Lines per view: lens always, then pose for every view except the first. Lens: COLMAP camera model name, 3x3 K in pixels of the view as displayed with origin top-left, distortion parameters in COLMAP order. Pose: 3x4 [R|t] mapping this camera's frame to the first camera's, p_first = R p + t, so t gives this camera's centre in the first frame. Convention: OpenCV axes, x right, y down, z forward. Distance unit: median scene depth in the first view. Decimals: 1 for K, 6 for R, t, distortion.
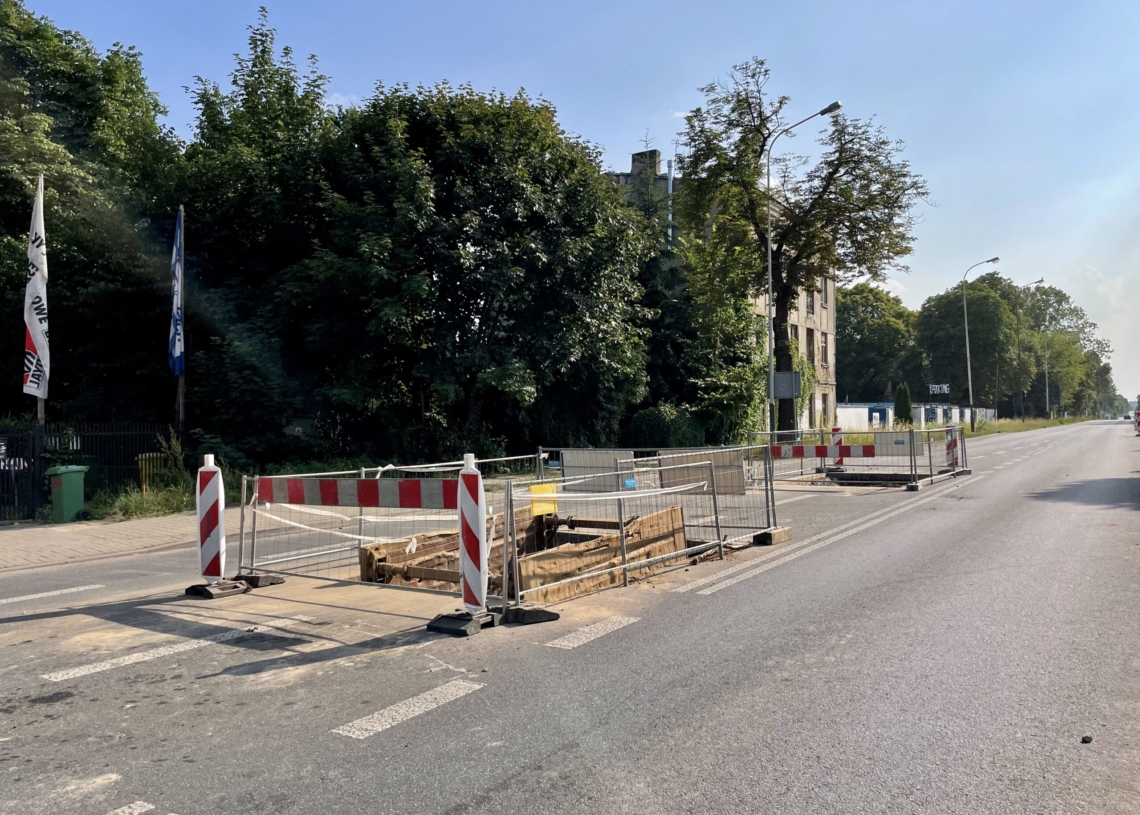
lens RADIAL K [[919.0, 0, 544.8], [0, 919.0, 406.5], [0, 0, 1]] dist [0.088980, -0.151244]
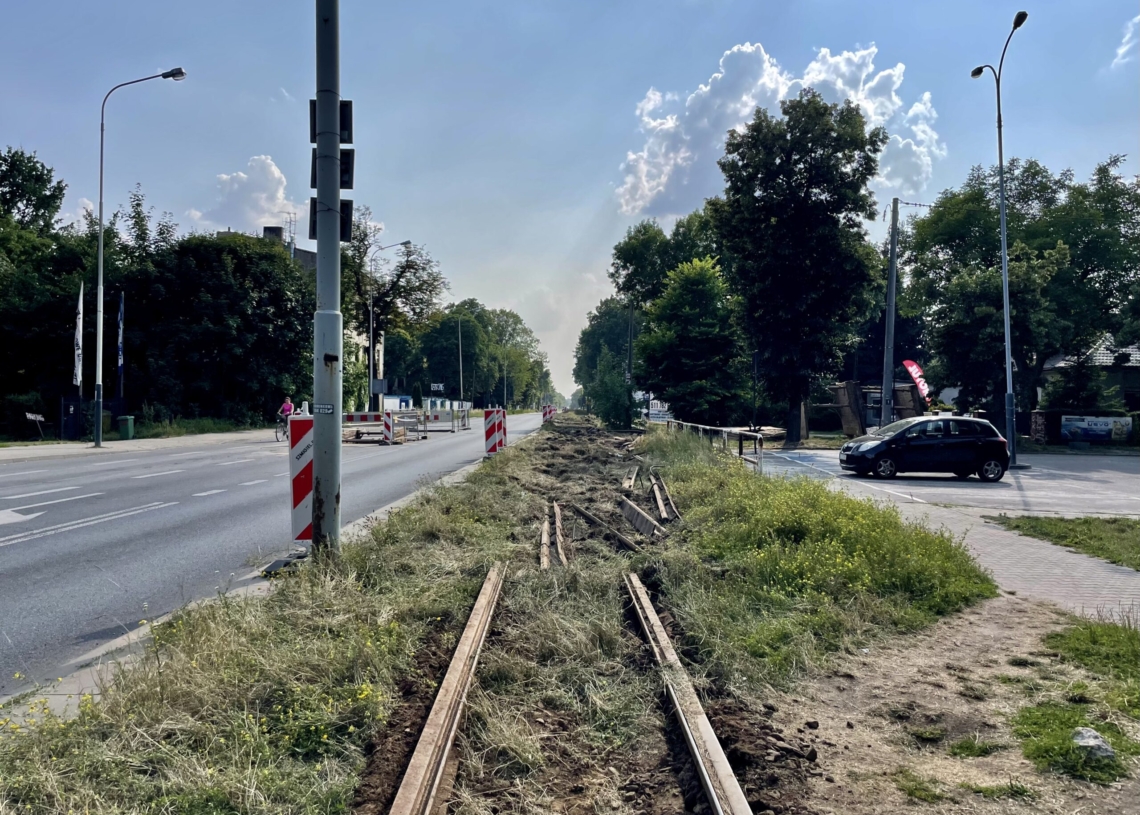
lens RADIAL K [[919.0, 0, 544.8], [0, 919.0, 406.5], [0, 0, 1]] dist [0.088980, -0.151244]
pose [[0.859631, 0.020322, 0.510511, -0.121920], [-0.026285, 0.999645, 0.004467, 0.000270], [-0.510239, -0.017259, 0.859859, -0.233593]]
